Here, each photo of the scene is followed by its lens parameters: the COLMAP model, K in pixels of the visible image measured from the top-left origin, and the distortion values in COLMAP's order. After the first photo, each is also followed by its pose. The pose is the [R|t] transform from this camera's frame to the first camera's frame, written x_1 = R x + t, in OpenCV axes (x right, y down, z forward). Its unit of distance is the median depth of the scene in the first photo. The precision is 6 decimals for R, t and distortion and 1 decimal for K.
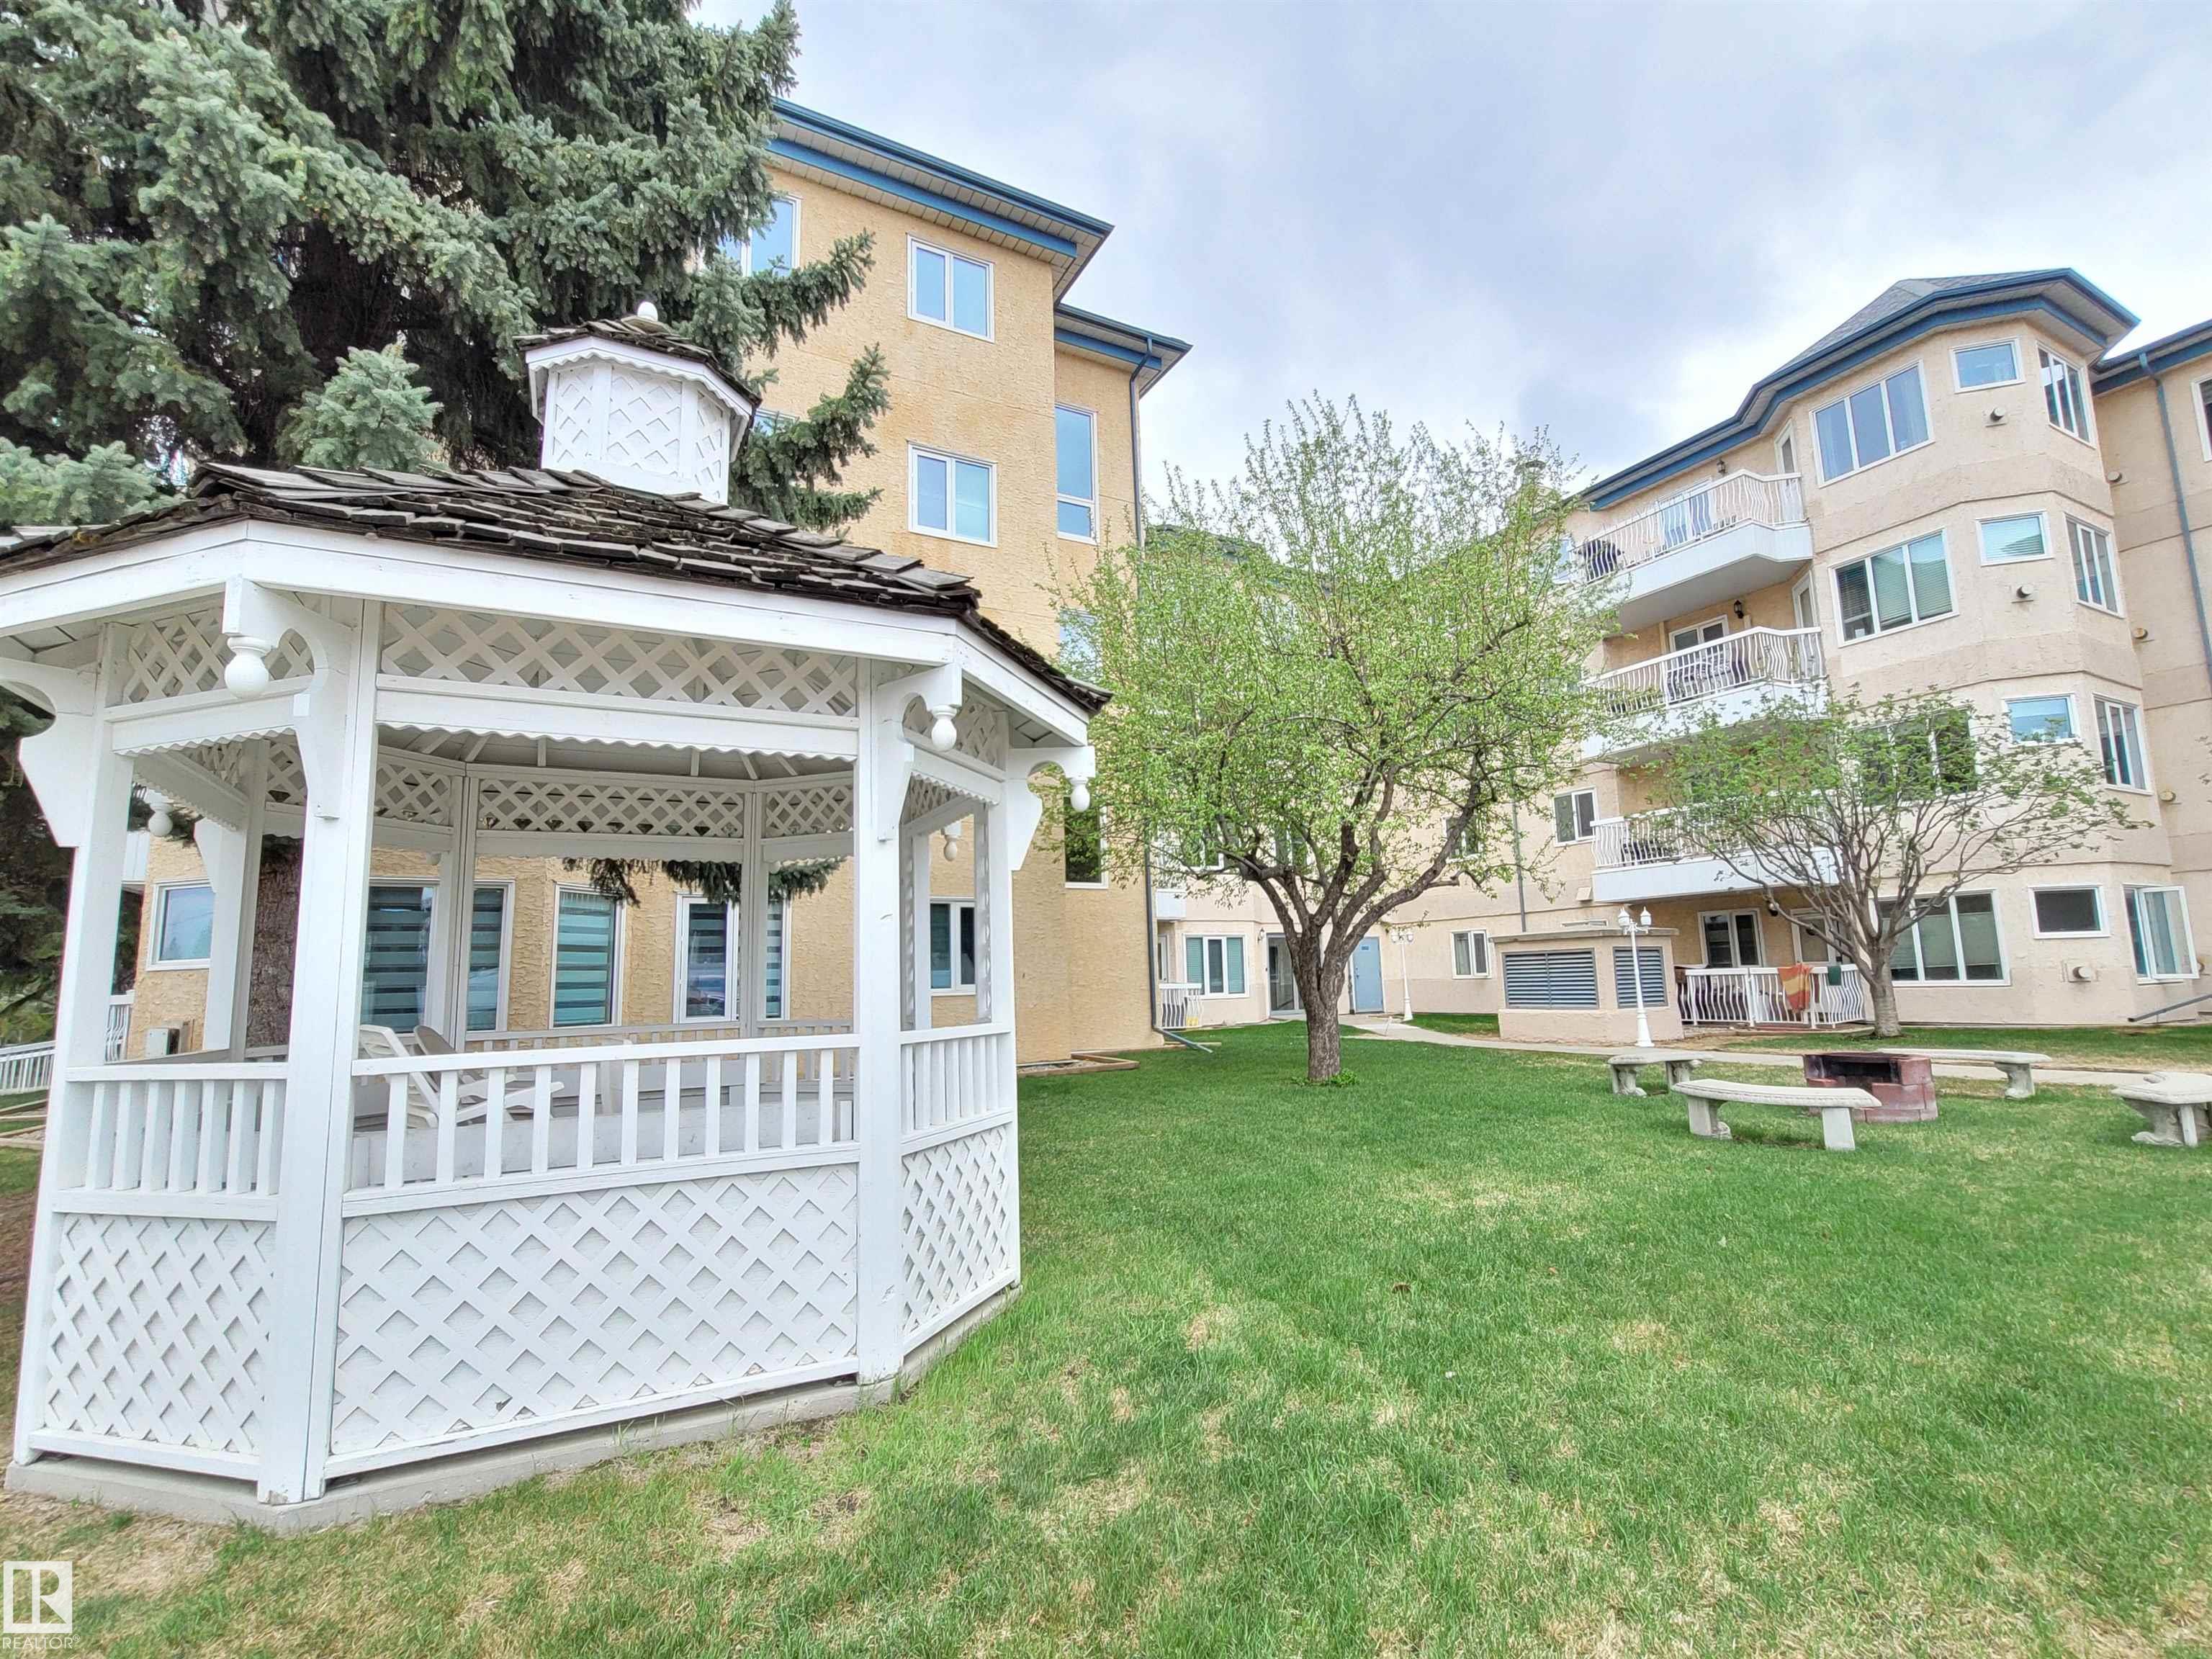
lens RADIAL K [[1035.8, 0, 1106.5], [0, 1035.8, 838.9], [0, 0, 1]] dist [-0.000267, -0.000894]
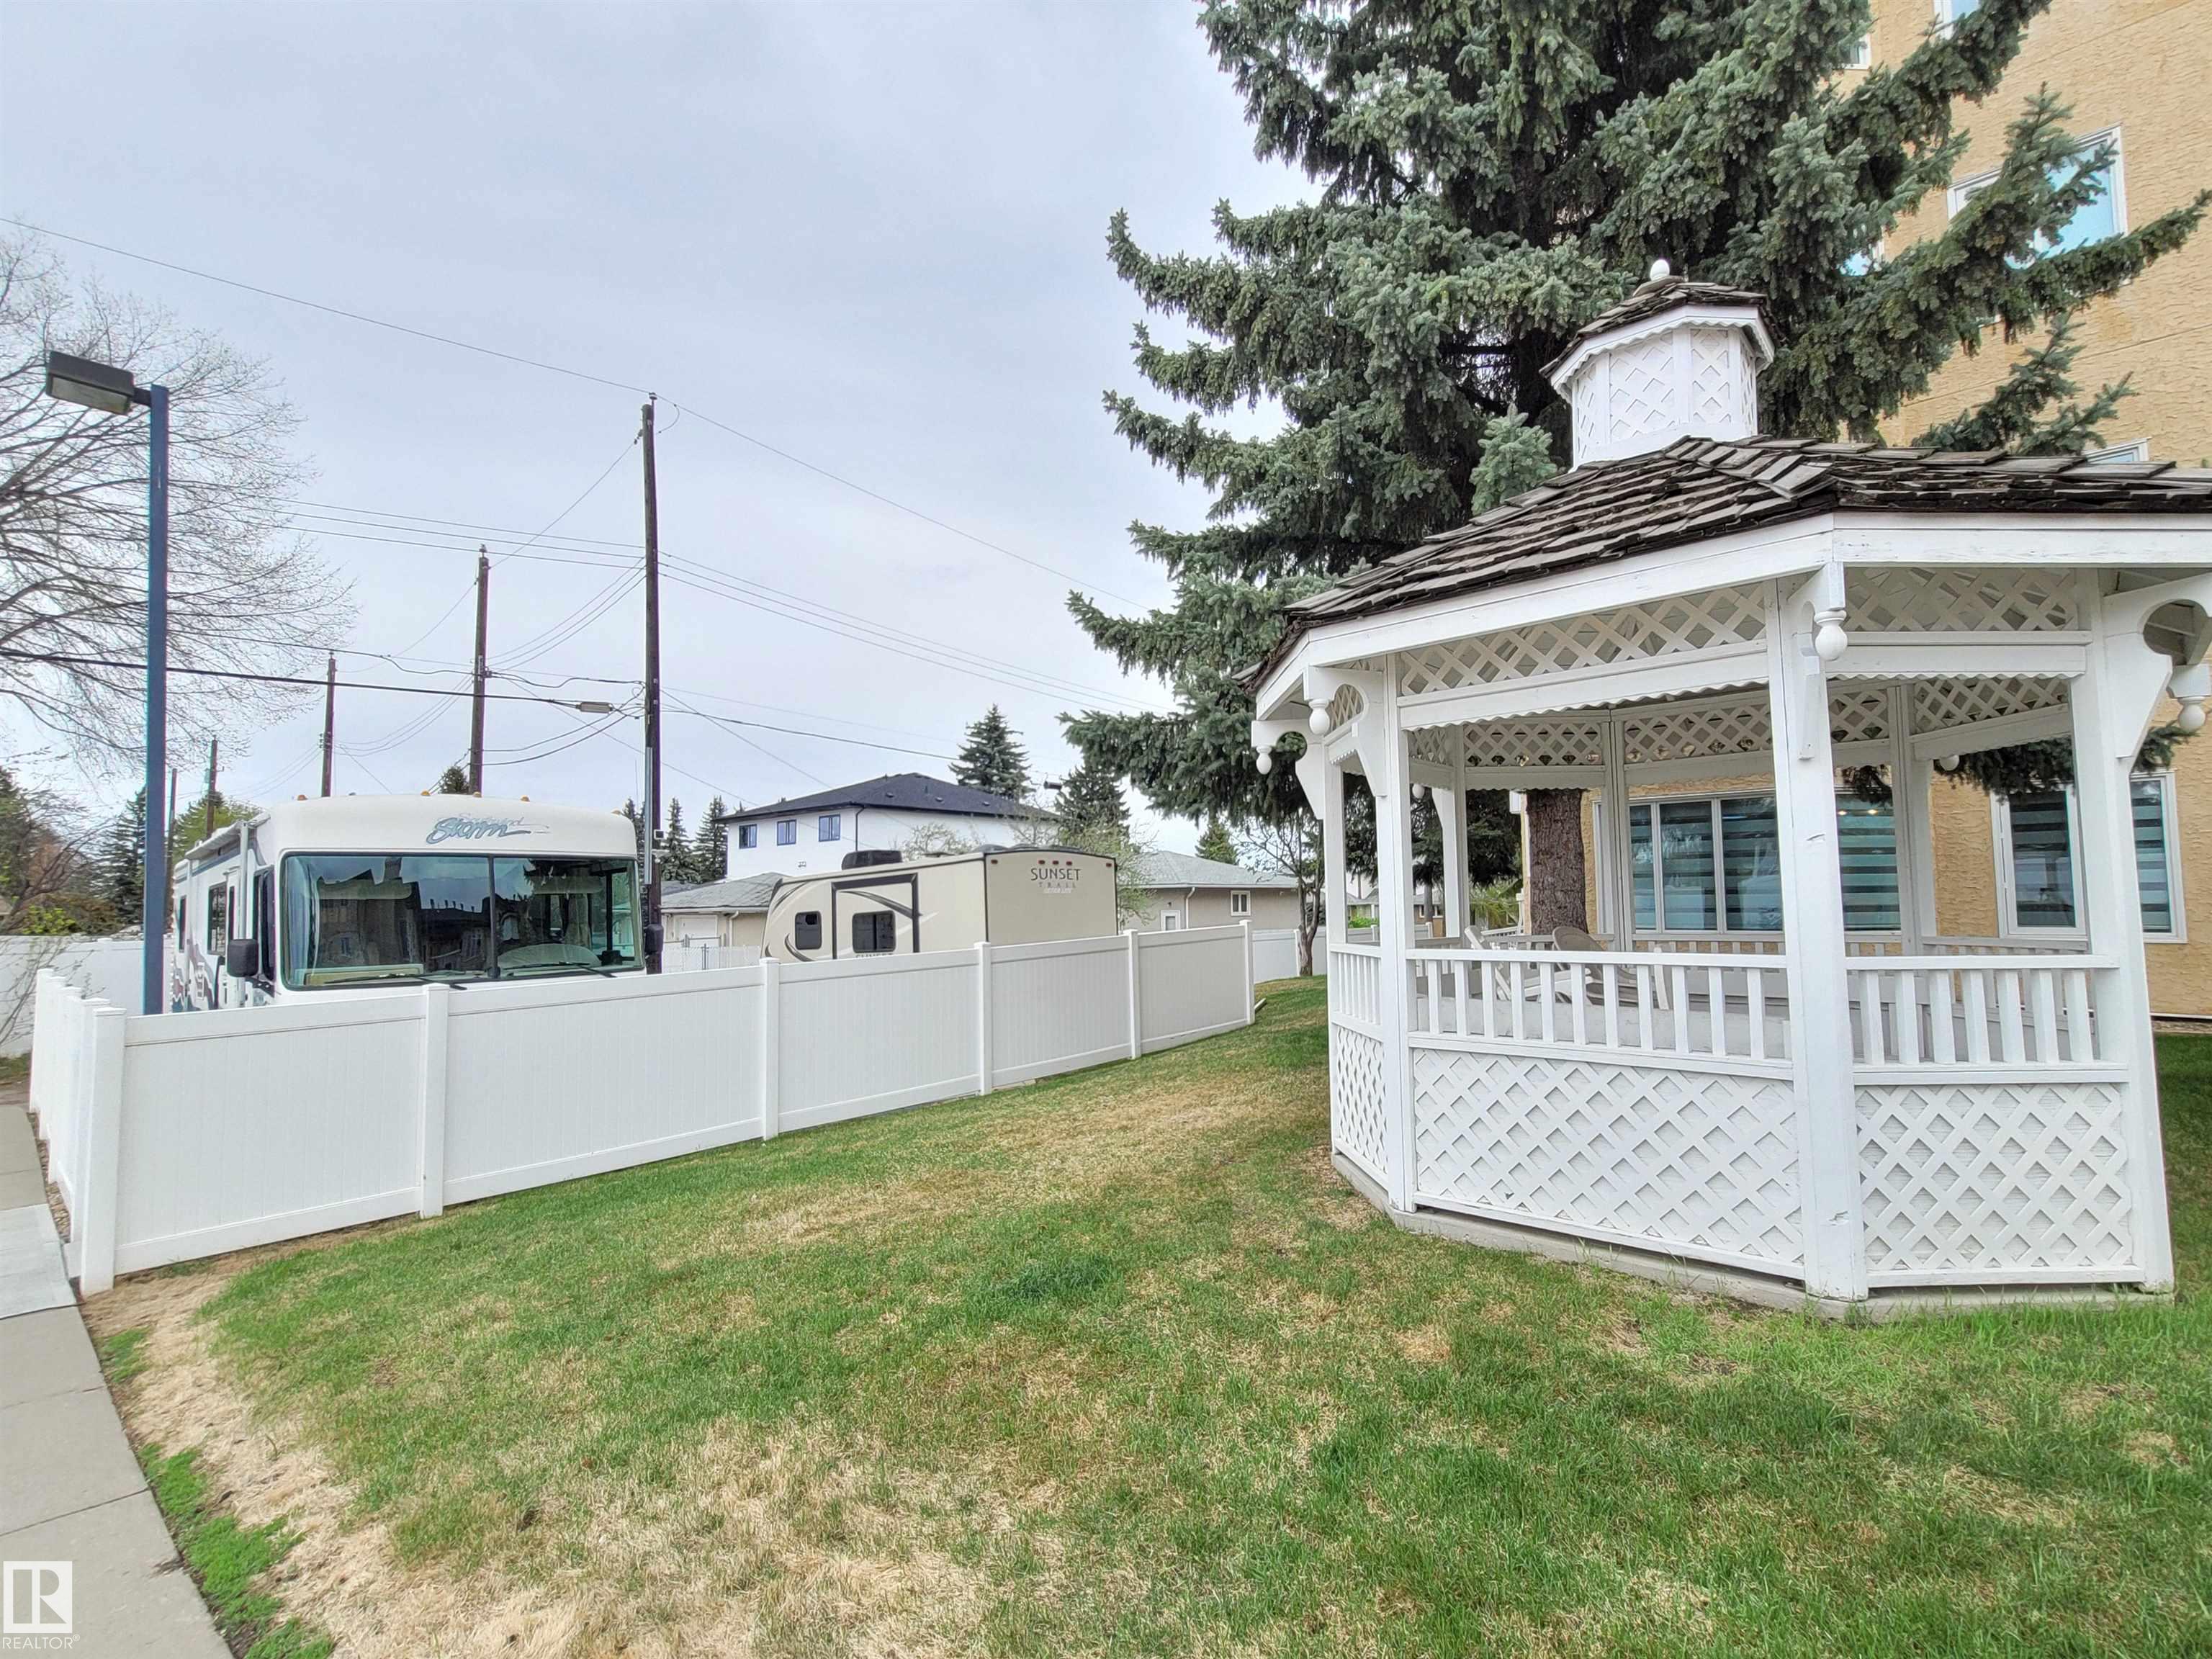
lens RADIAL K [[1035.8, 0, 1106.5], [0, 1035.8, 838.9], [0, 0, 1]] dist [-0.000267, -0.000894]
pose [[0.328368, -0.035922, -0.943867, 0.520102], [0.132744, 0.991114, 0.008460, -0.021414], [0.935176, -0.128071, 0.330218, 0.066887]]
